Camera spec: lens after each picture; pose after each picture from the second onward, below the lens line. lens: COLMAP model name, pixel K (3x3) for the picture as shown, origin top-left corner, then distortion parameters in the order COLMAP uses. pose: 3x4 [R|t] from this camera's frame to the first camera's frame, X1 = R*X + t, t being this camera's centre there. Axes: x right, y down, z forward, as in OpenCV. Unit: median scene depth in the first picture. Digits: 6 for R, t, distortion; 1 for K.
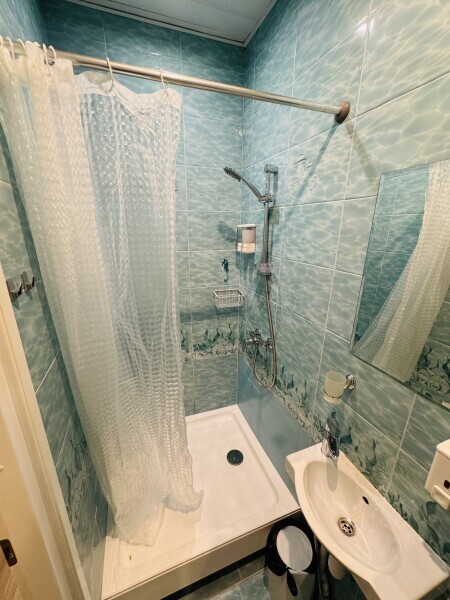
lens RADIAL K [[241.1, 0, 221.9], [0, 241.1, 302.0], [0, 0, 1]] dist [-0.002601, -0.000096]
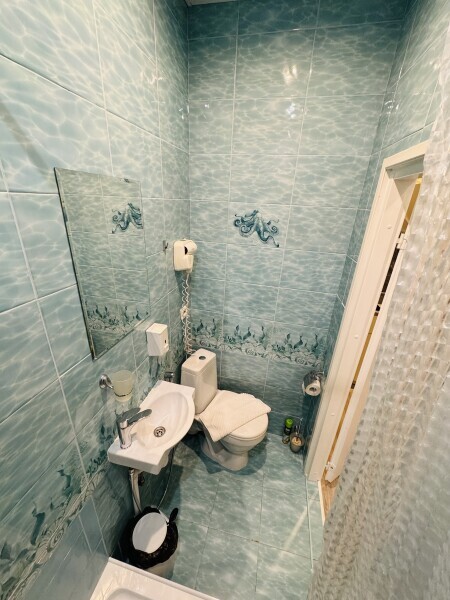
lens RADIAL K [[241.1, 0, 224.6], [0, 241.1, 300.6], [0, 0, 1]] dist [-0.002601, -0.000096]
pose [[-0.828986, -0.254824, 0.497842, -0.325710], [0.116737, 0.791716, 0.599631, -0.526812], [-0.546951, 0.555203, -0.626574, 1.280369]]
